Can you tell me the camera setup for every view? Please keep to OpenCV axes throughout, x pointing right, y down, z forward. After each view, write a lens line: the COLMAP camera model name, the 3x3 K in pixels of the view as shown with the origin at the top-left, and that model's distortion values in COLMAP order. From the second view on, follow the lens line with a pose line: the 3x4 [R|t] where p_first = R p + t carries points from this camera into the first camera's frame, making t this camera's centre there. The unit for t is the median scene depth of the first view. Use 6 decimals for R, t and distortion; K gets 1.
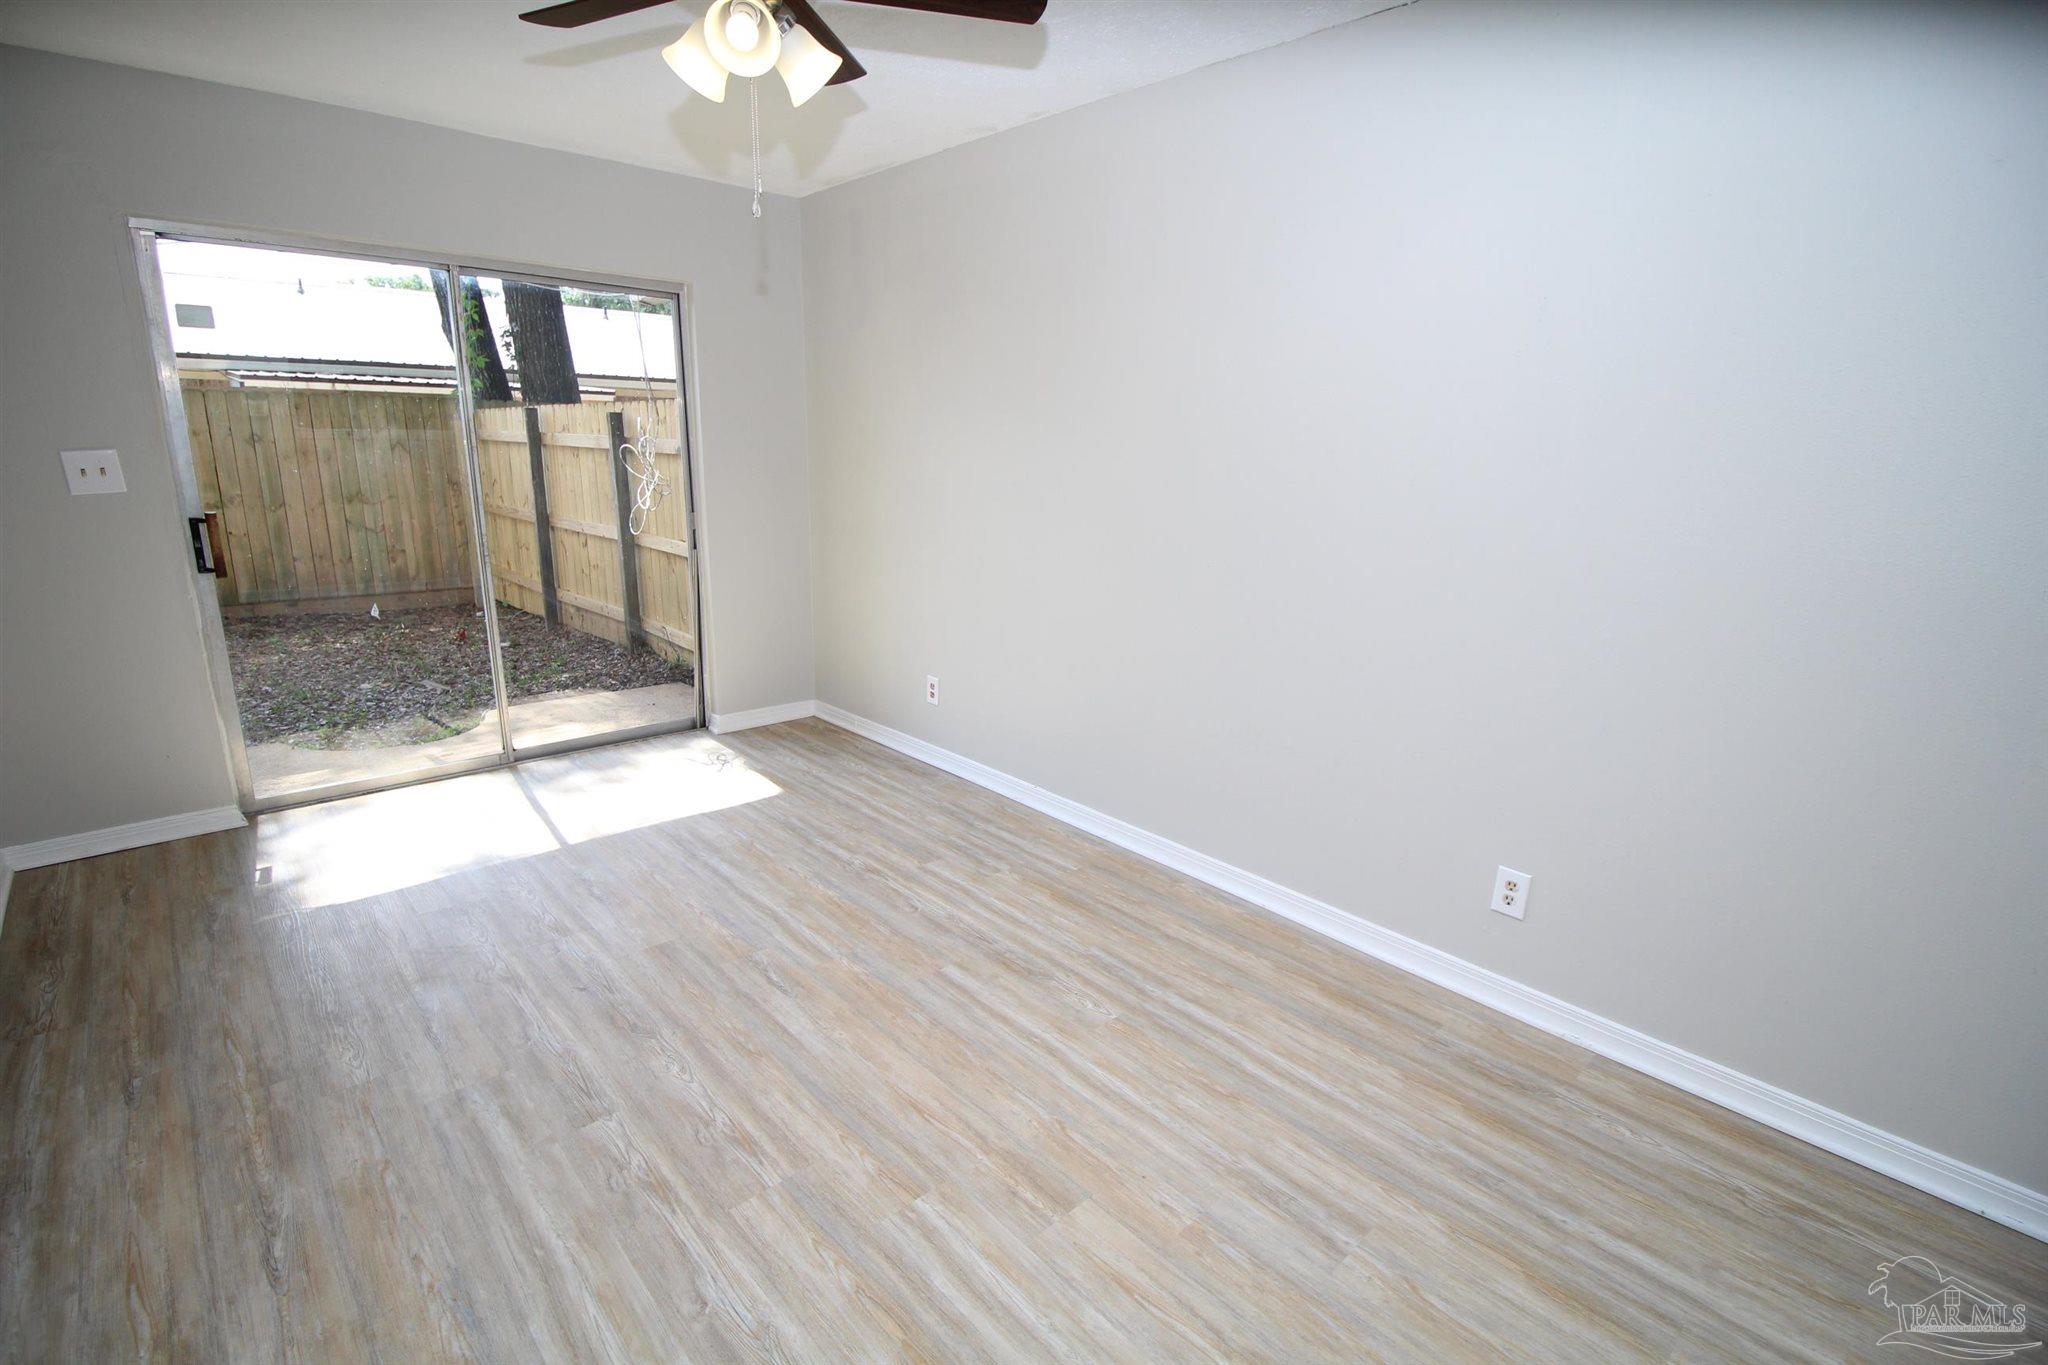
lens RADIAL K [[956.8, 0, 1022.8], [0, 956.8, 681.6], [0, 0, 1]] dist [-0.014294, -0.001740]
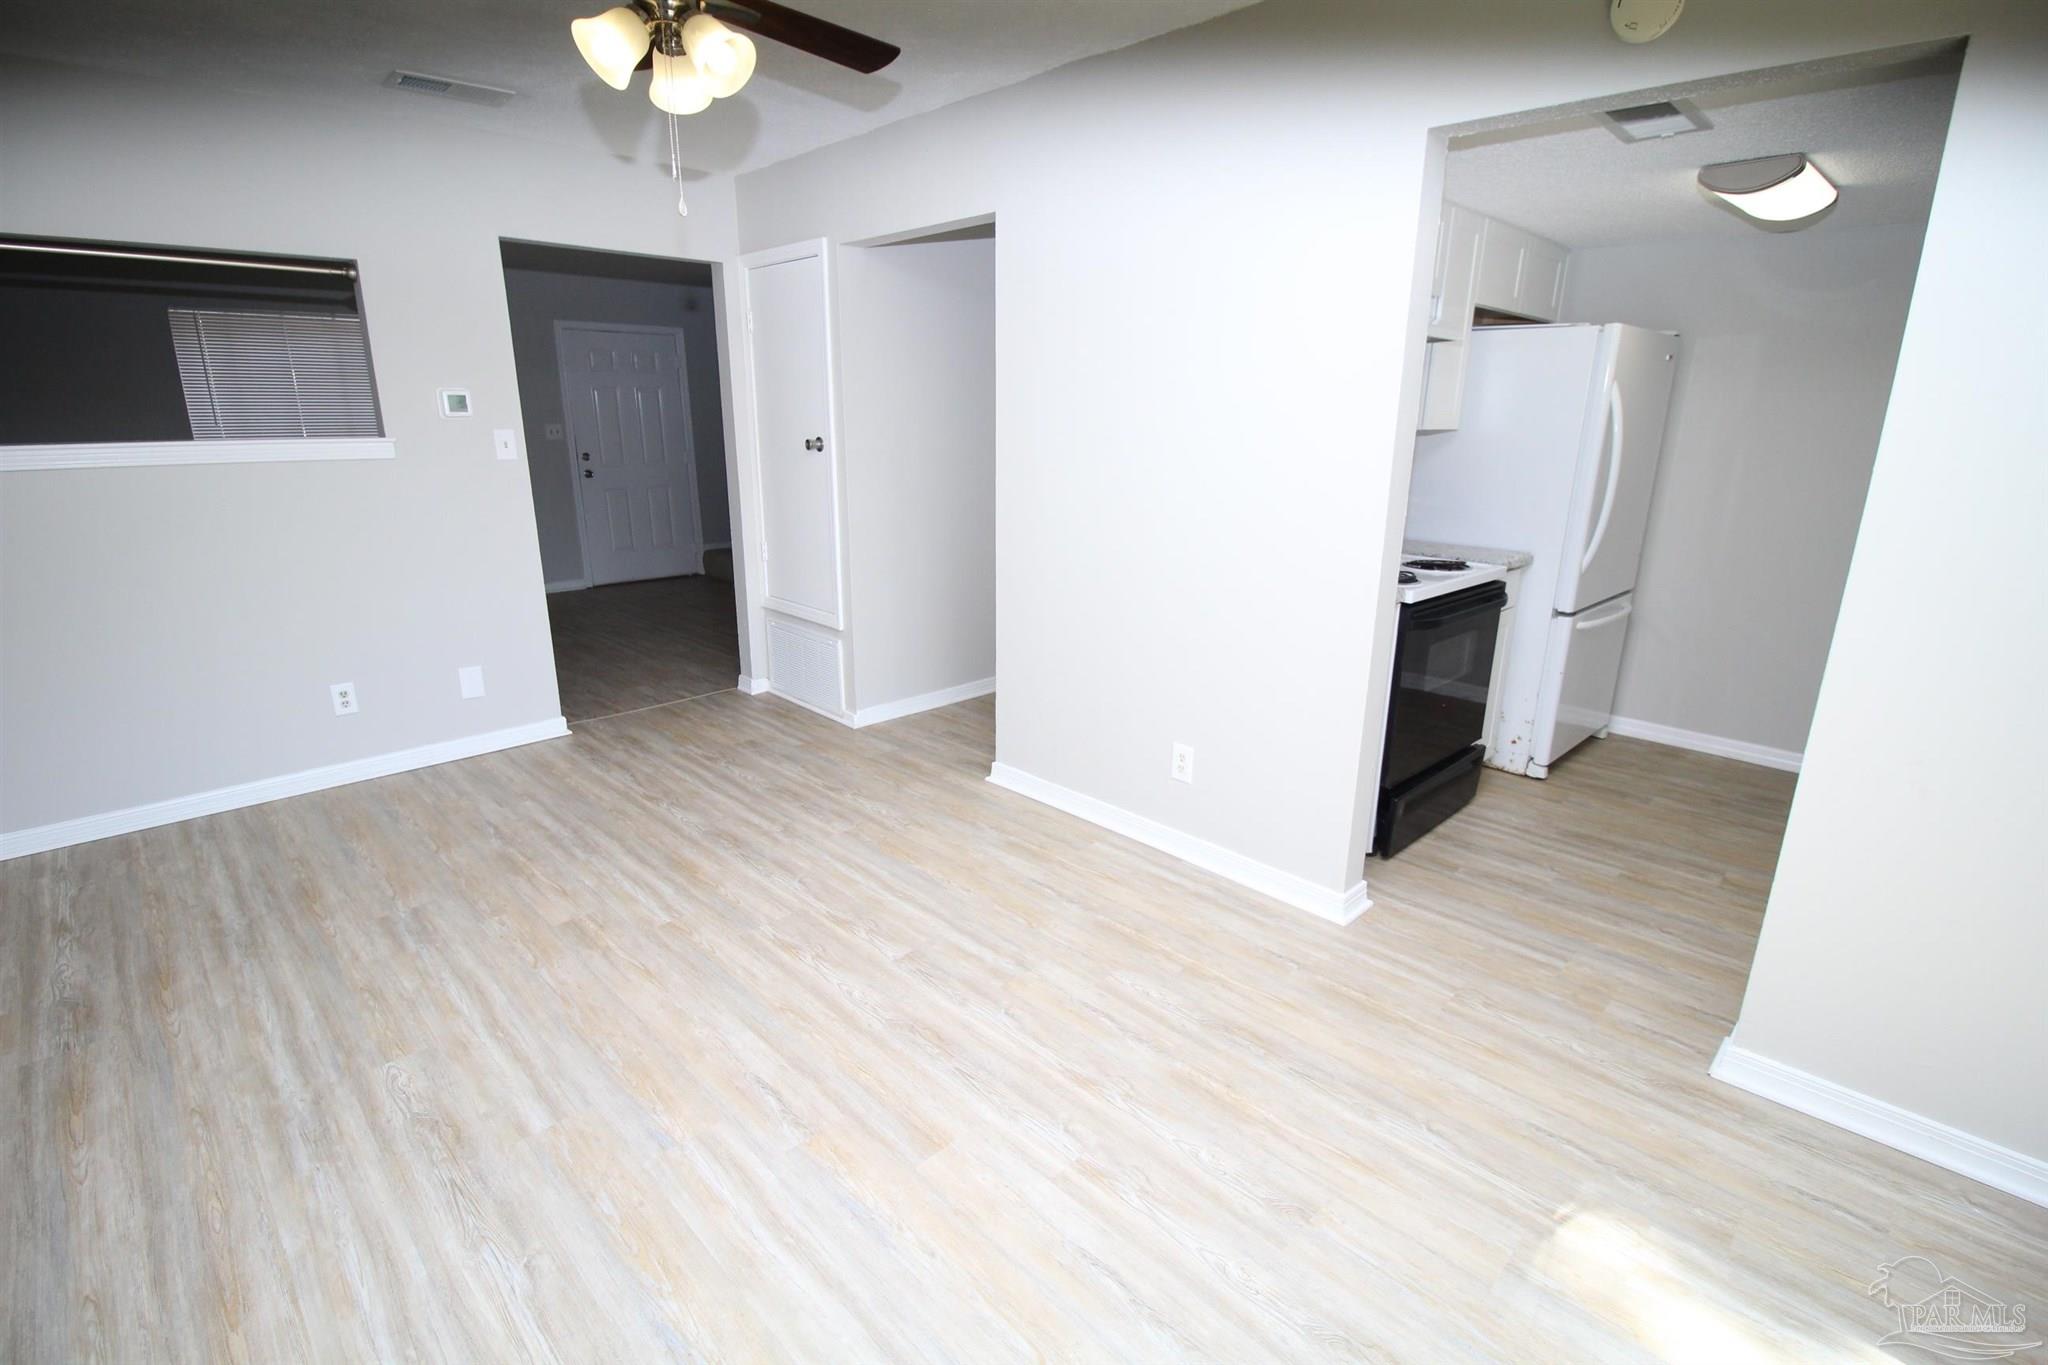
lens RADIAL K [[956.8, 0, 1025.2], [0, 956.8, 682.3], [0, 0, 1]] dist [-0.014294, -0.001740]
pose [[-0.998858, -0.023909, -0.041371, -0.433510], [-0.041596, 0.861178, 0.506598, -0.411980], [0.023516, 0.507740, -0.861189, 1.523774]]
